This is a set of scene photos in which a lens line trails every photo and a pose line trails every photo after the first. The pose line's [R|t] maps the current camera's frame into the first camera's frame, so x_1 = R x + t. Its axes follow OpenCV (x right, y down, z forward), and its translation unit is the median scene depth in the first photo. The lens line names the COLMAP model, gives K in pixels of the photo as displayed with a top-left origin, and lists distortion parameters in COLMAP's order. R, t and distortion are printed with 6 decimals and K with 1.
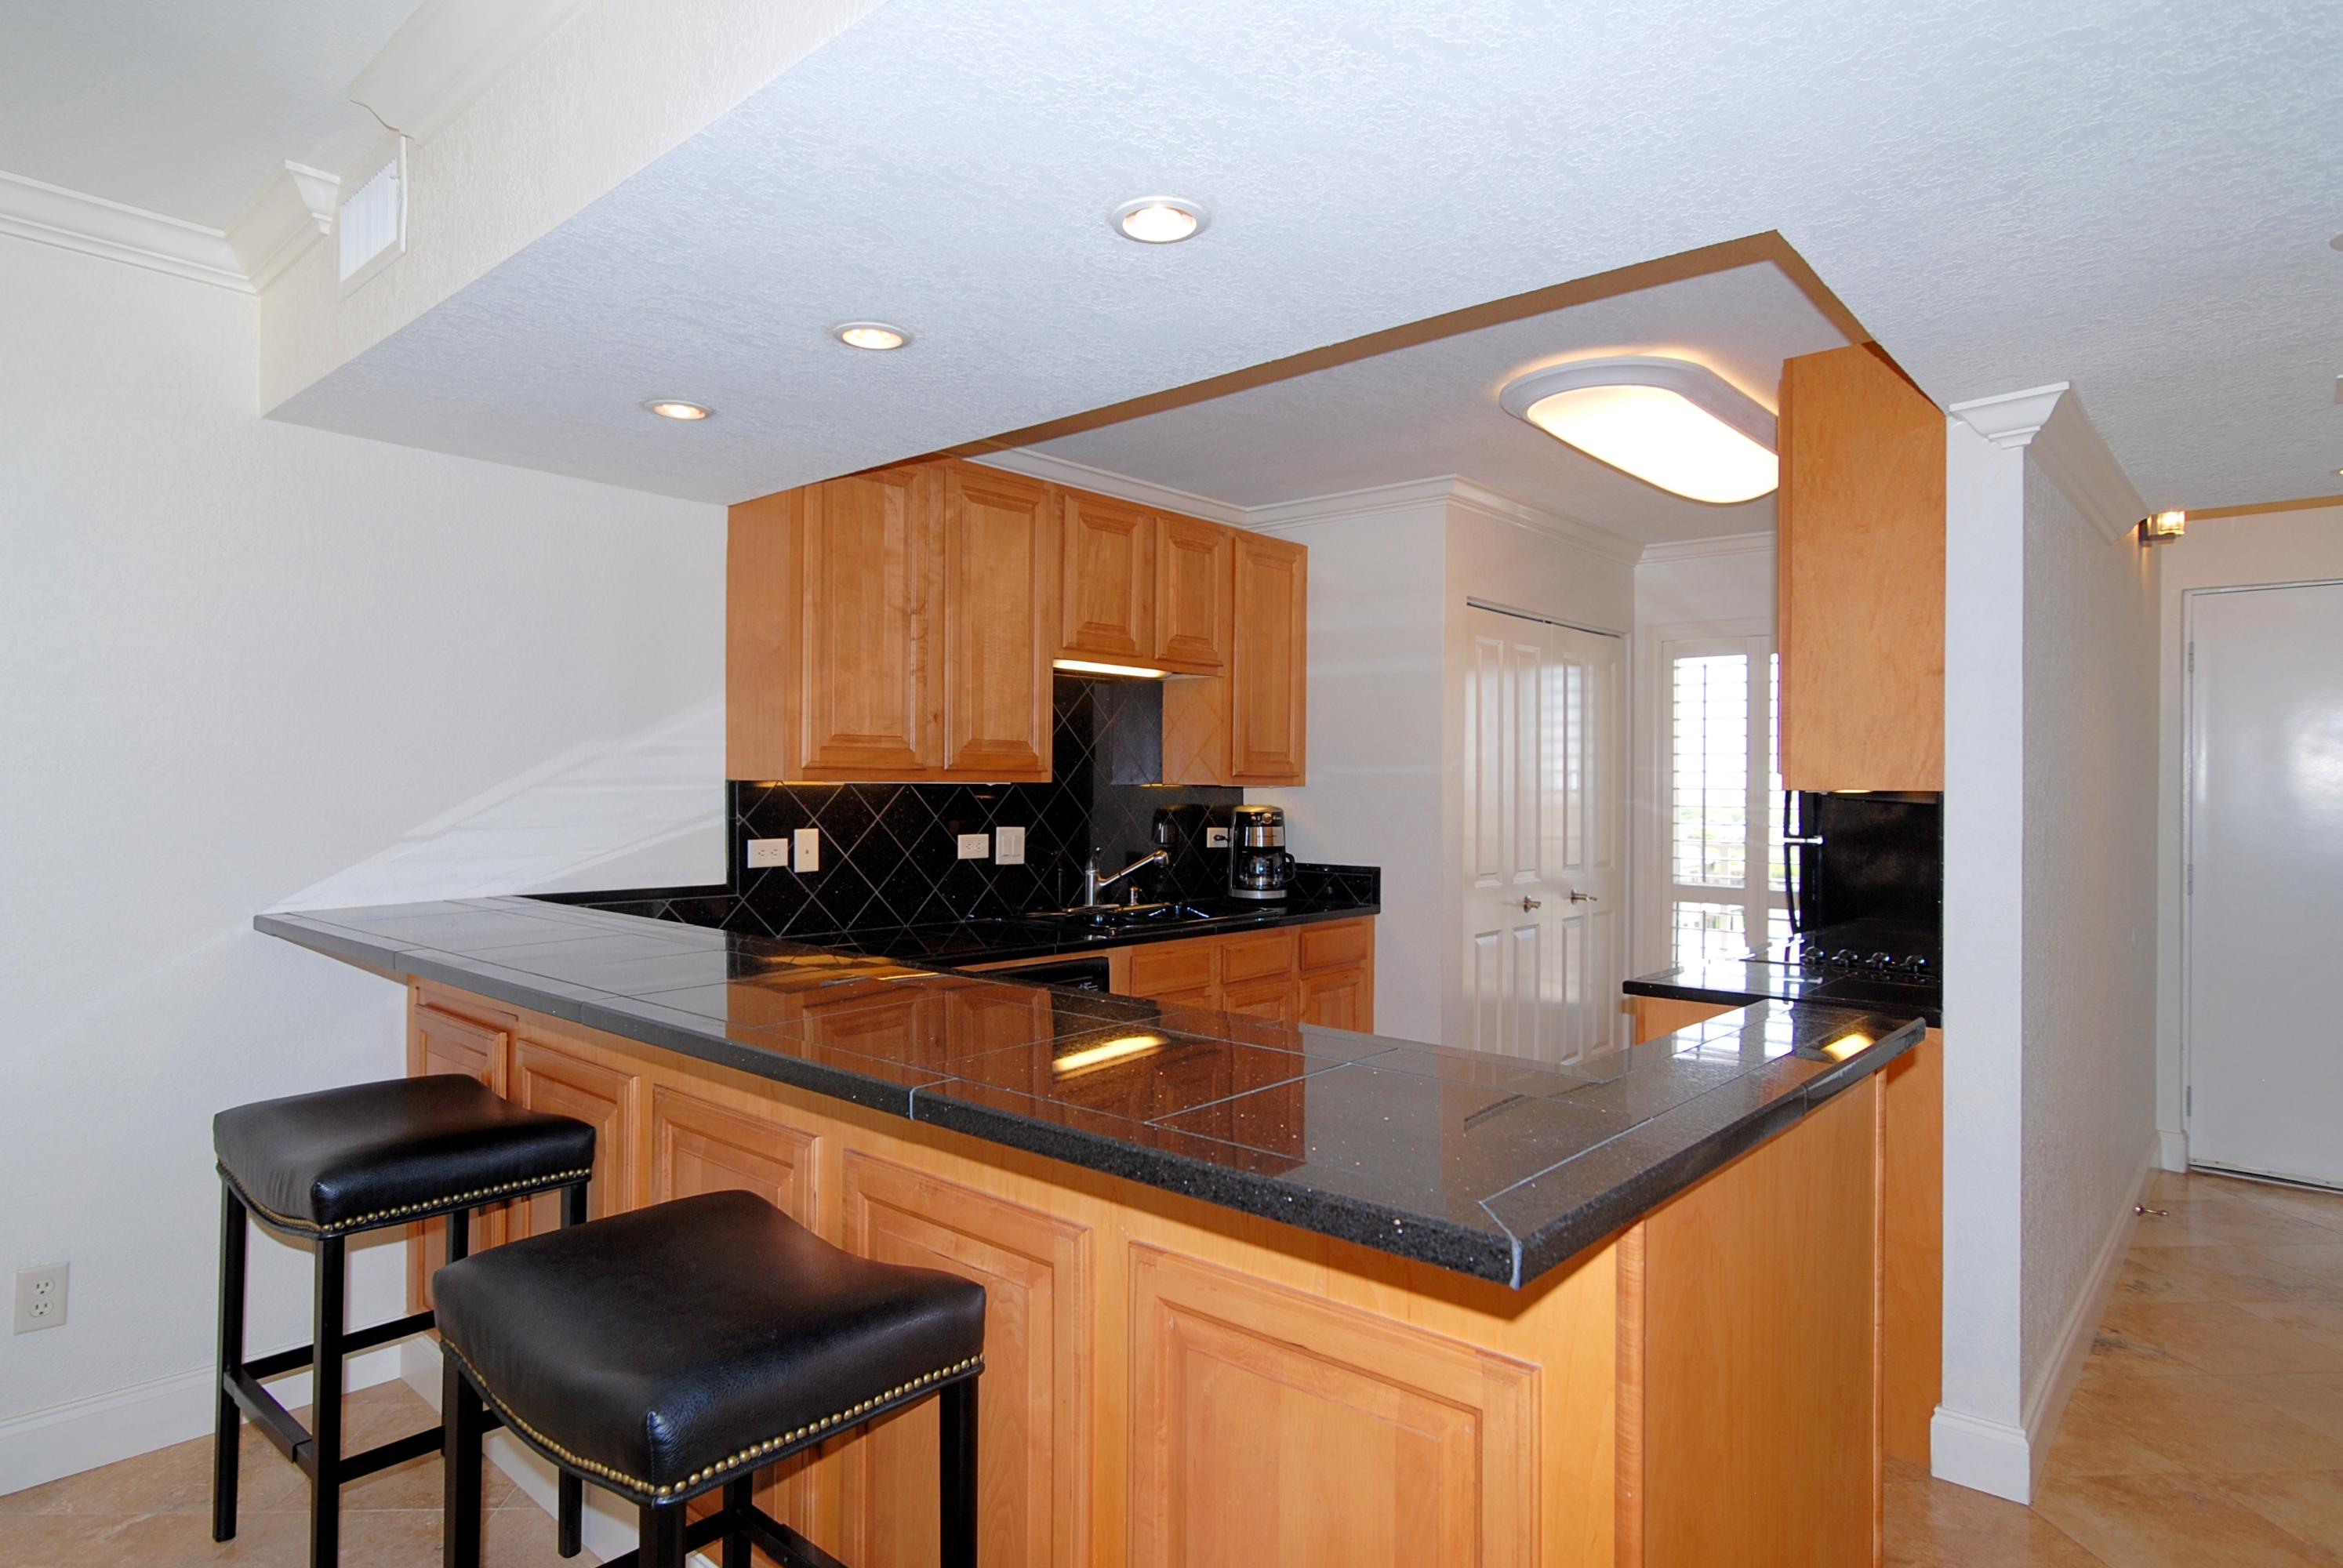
lens RADIAL K [[1284.4, 0, 1171.5], [0, 1284.4, 784.0], [0, 0, 1]] dist [-0.005518, -0.001458]
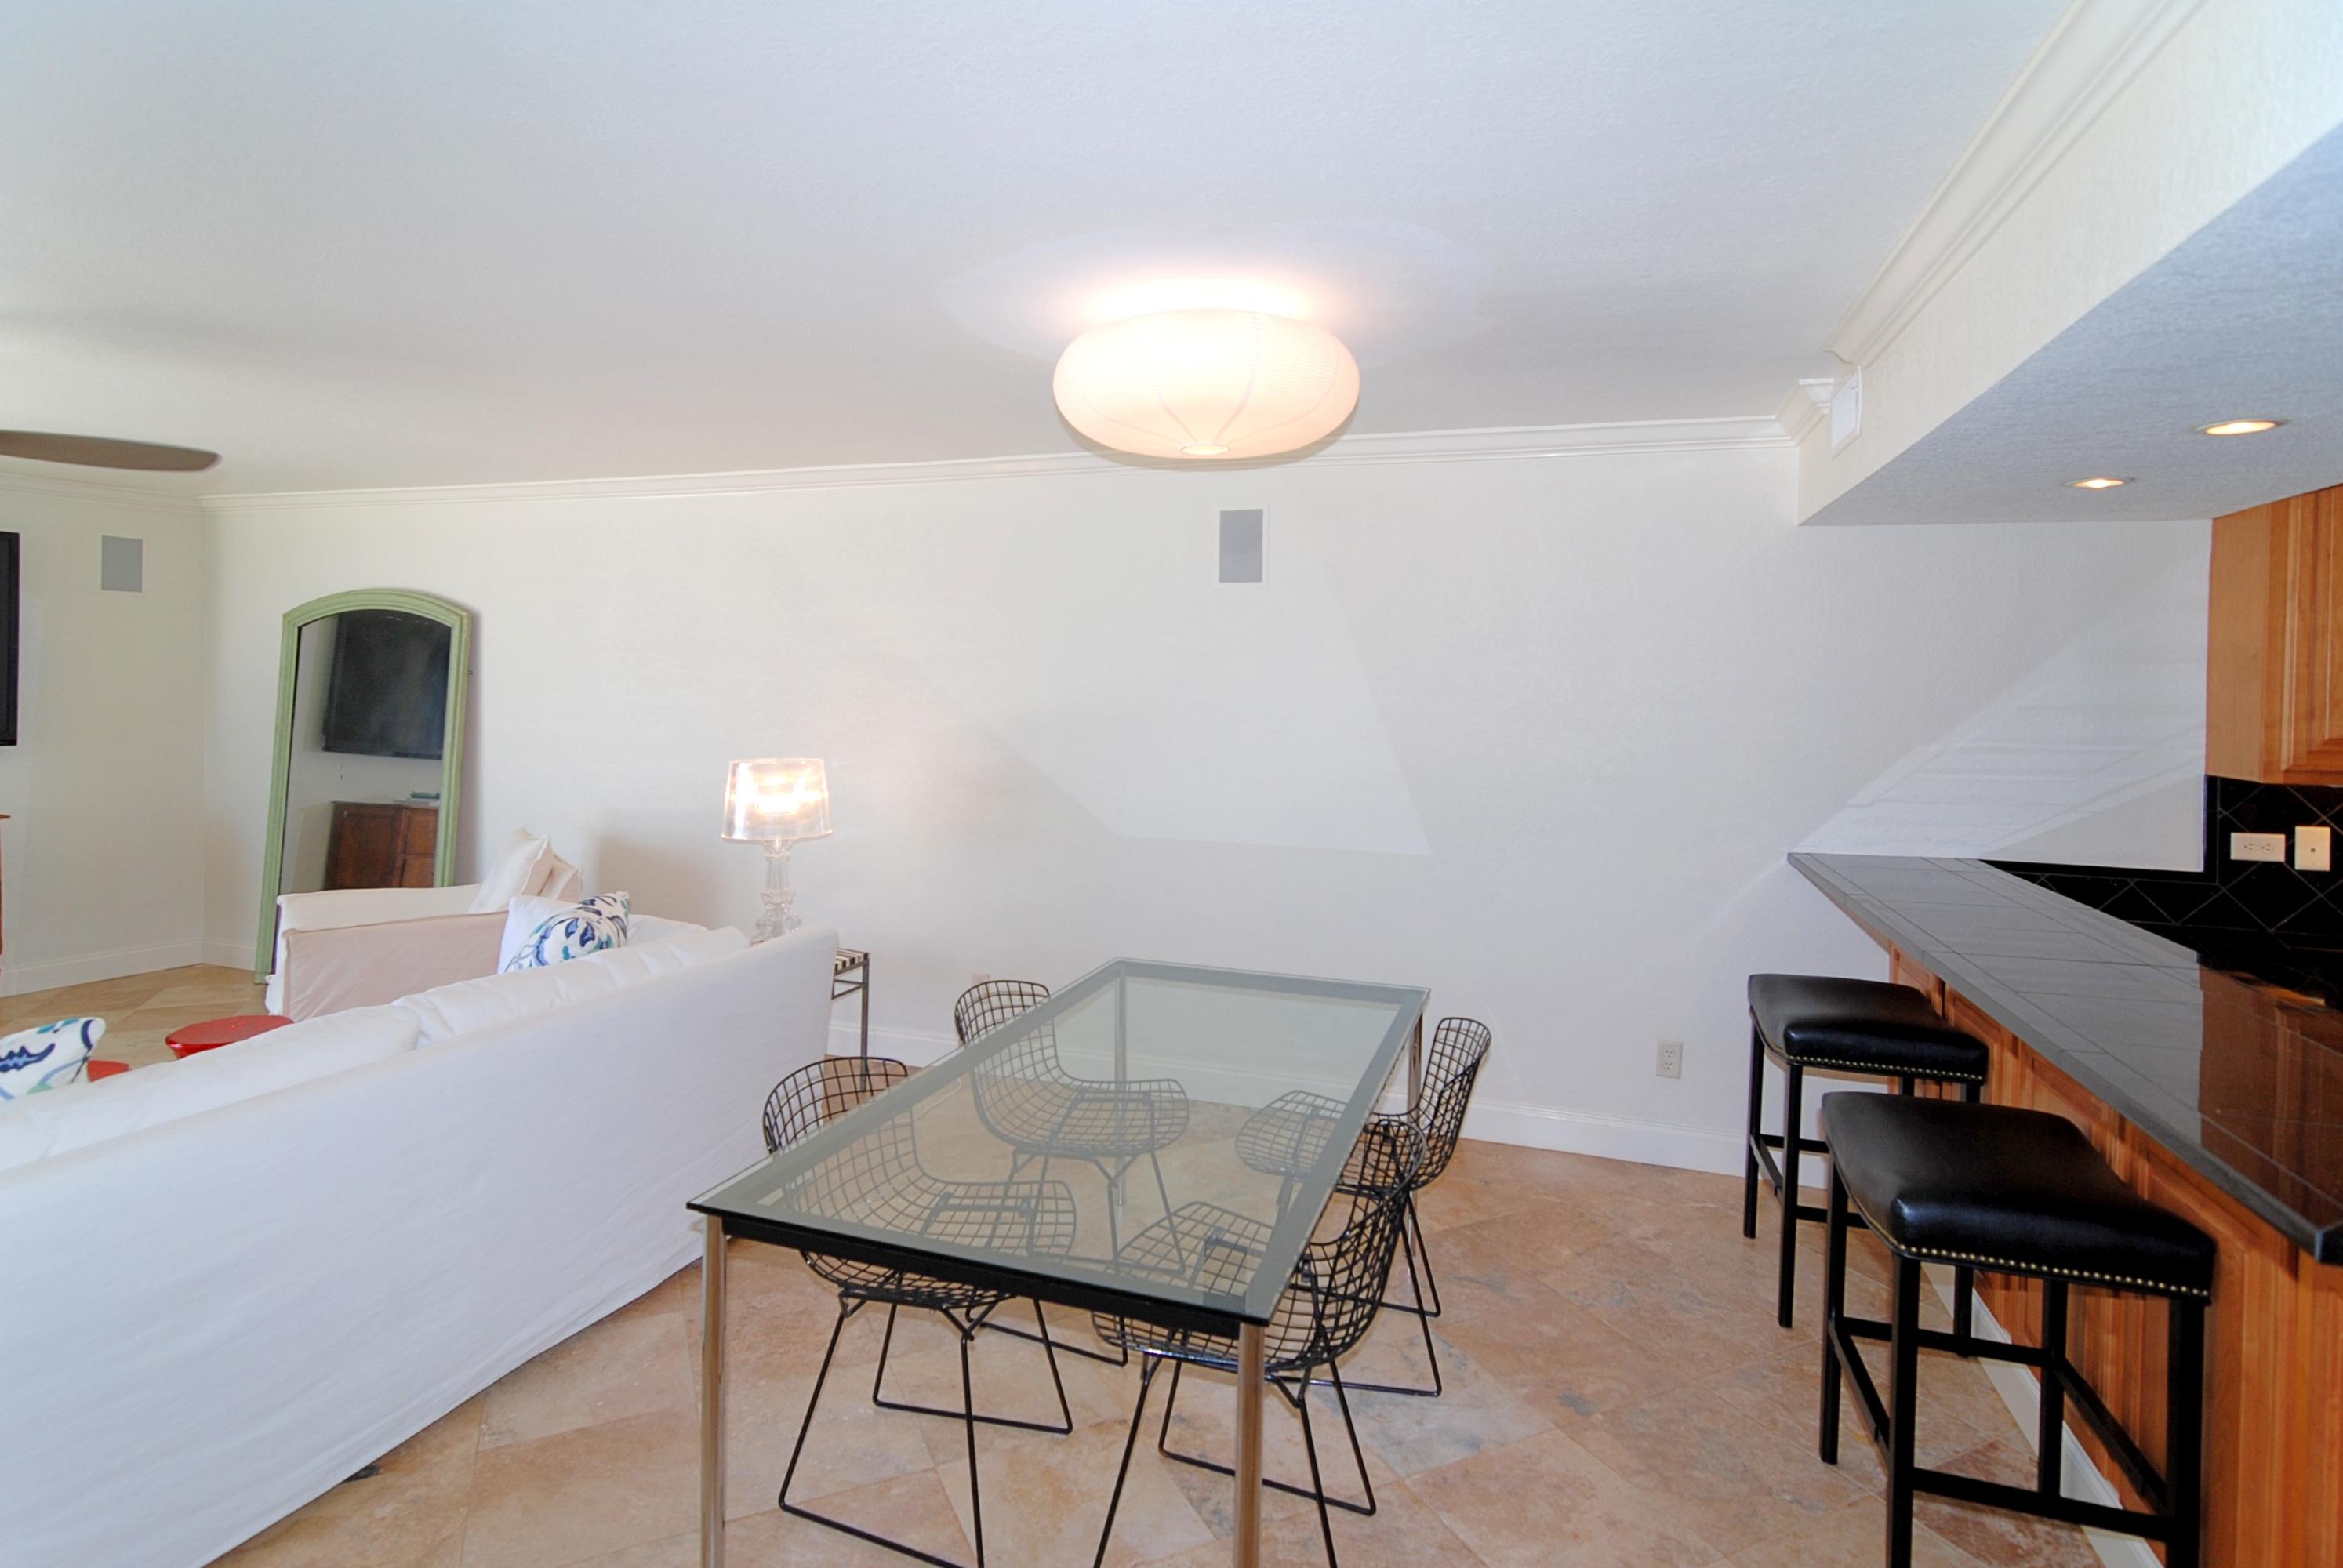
lens RADIAL K [[1167.2, 0, 1146.8], [0, 1167.2, 740.8], [0, 0, 1]] dist [-0.003955, -0.000222]
pose [[0.368848, 0.036055, -0.928790, 0.315771], [-0.011598, 0.999348, 0.034188, -0.076520], [0.929418, -0.001838, 0.369025, -0.241477]]
